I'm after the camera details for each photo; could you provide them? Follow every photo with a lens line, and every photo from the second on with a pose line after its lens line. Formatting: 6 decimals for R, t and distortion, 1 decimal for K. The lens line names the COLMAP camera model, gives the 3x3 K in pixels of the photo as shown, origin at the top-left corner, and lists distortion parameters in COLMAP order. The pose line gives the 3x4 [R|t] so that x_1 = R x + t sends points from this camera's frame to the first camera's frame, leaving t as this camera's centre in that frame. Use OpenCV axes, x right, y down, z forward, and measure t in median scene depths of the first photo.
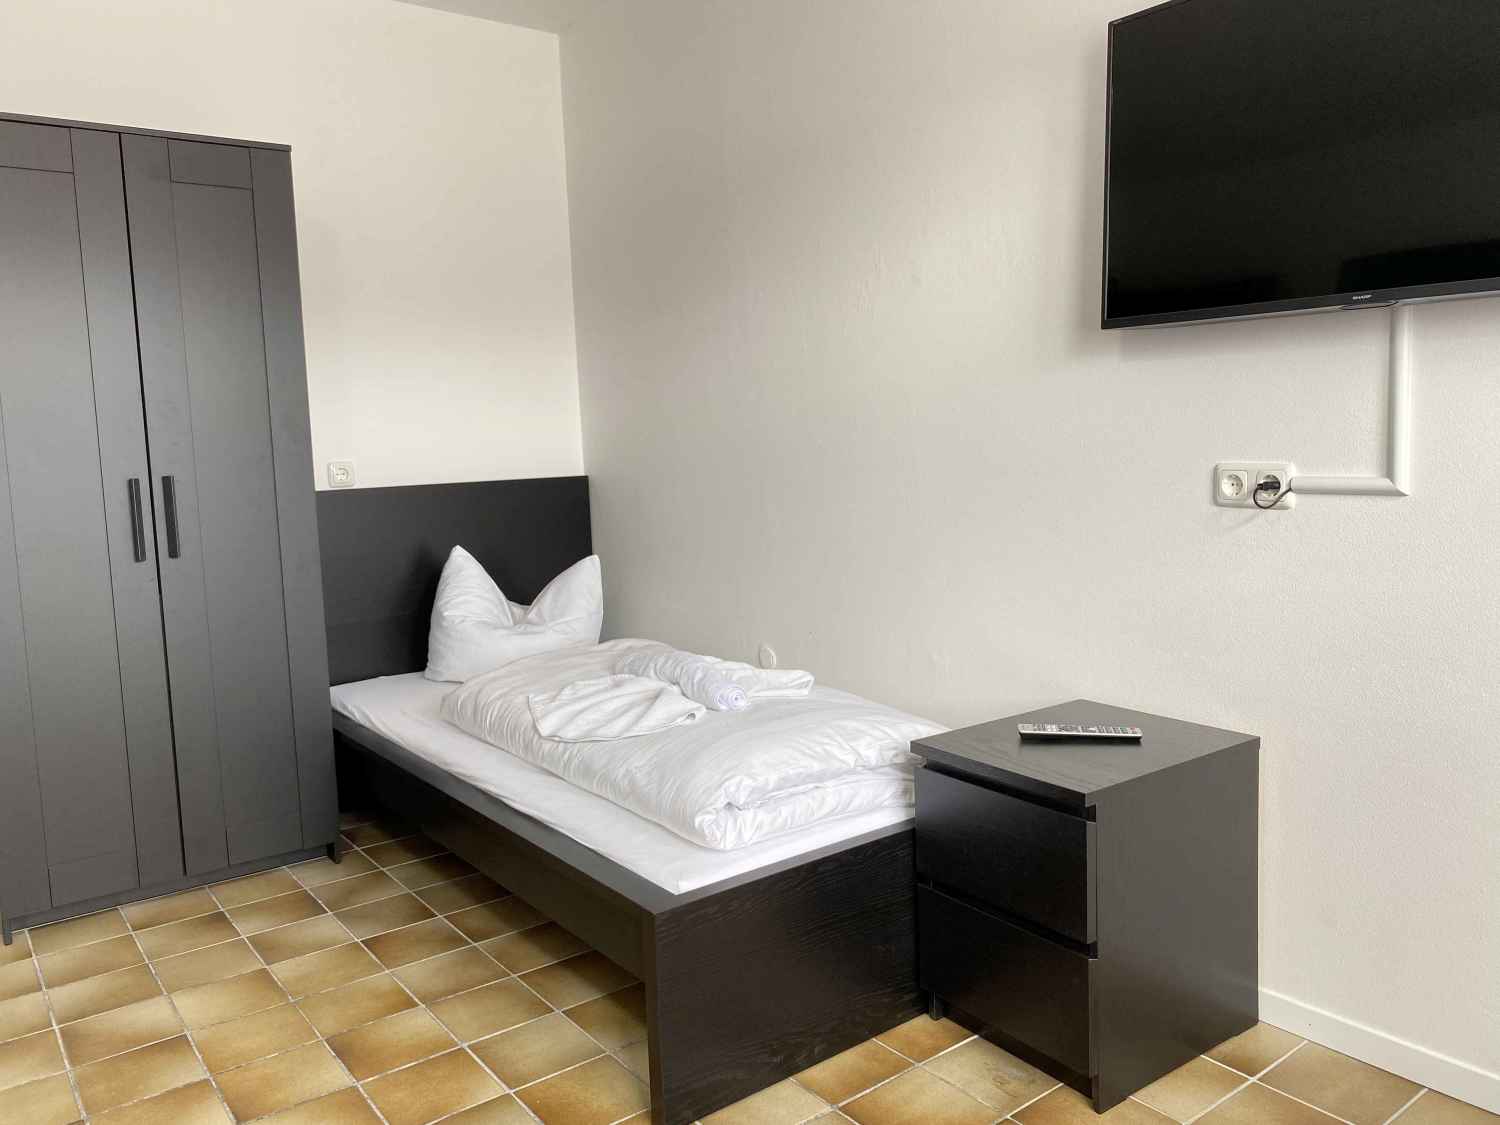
lens RADIAL K [[1155.8, 0, 761.3], [0, 1155.8, 568.3], [0, 0, 1]] dist [0.012052, -0.004489]
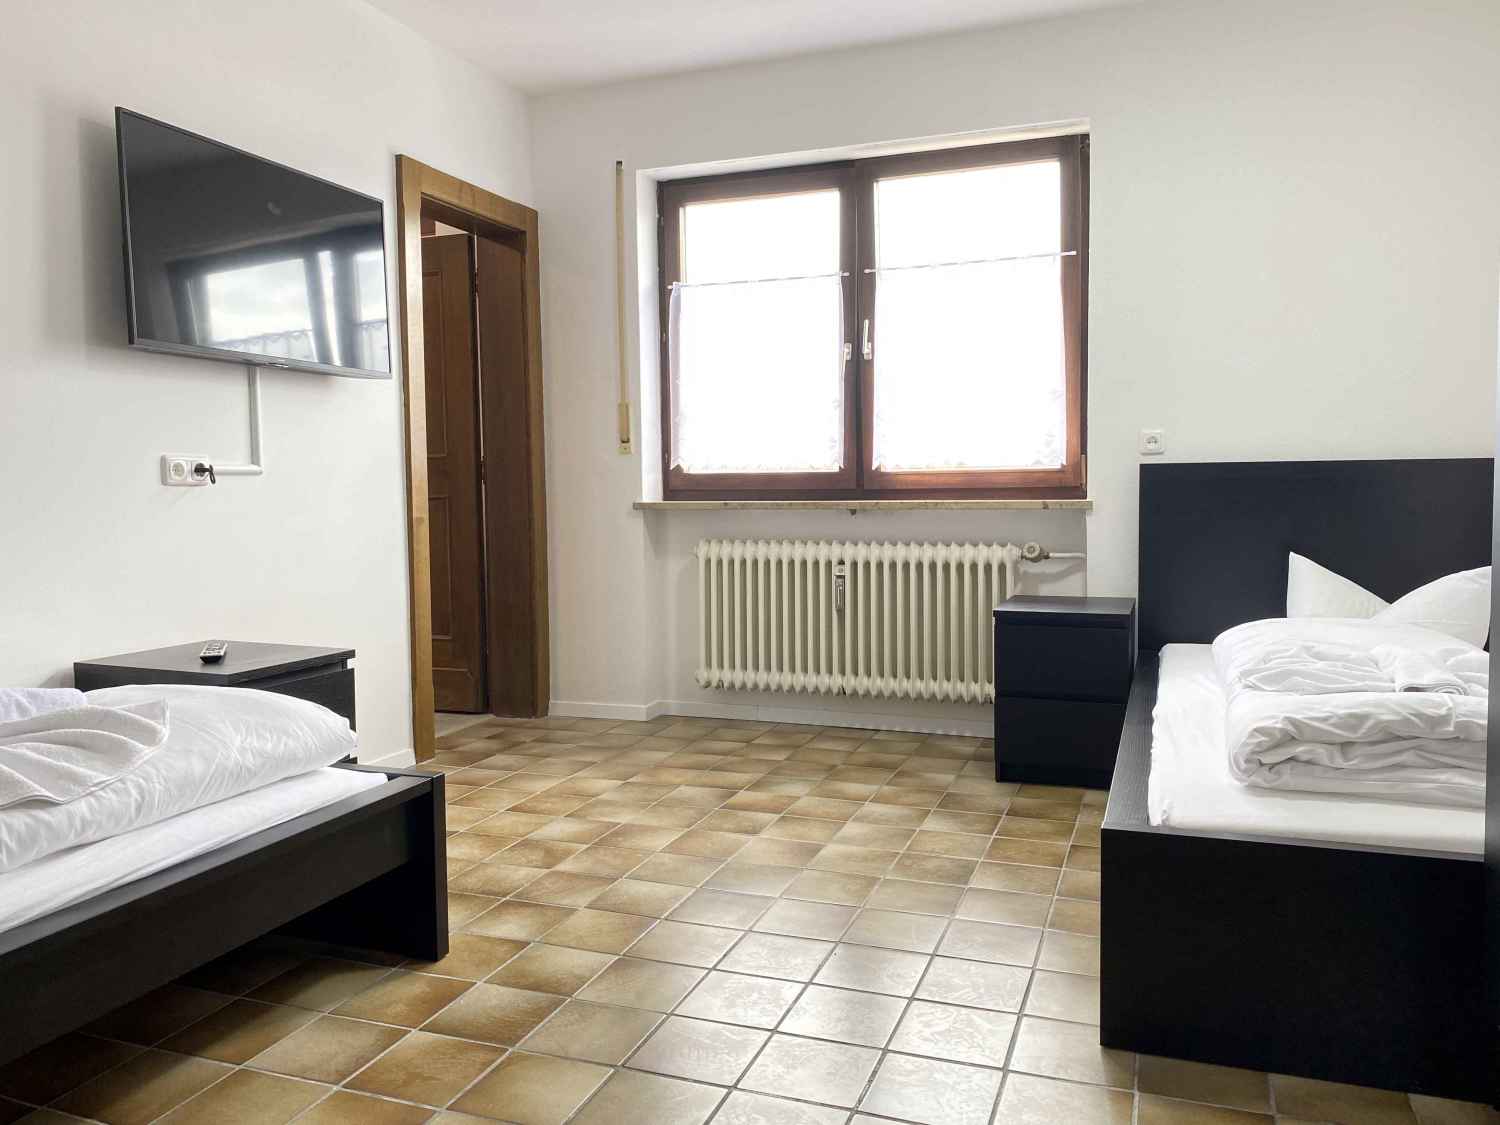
lens RADIAL K [[1155.8, 0, 750.2], [0, 1155.8, 566.6], [0, 0, 1]] dist [0.012052, -0.004489]
pose [[-0.537726, -0.022296, 0.842825, -1.192450], [0.133825, 0.984720, 0.111430, -0.019395], [-0.832431, 0.172710, -0.526526, 1.192487]]
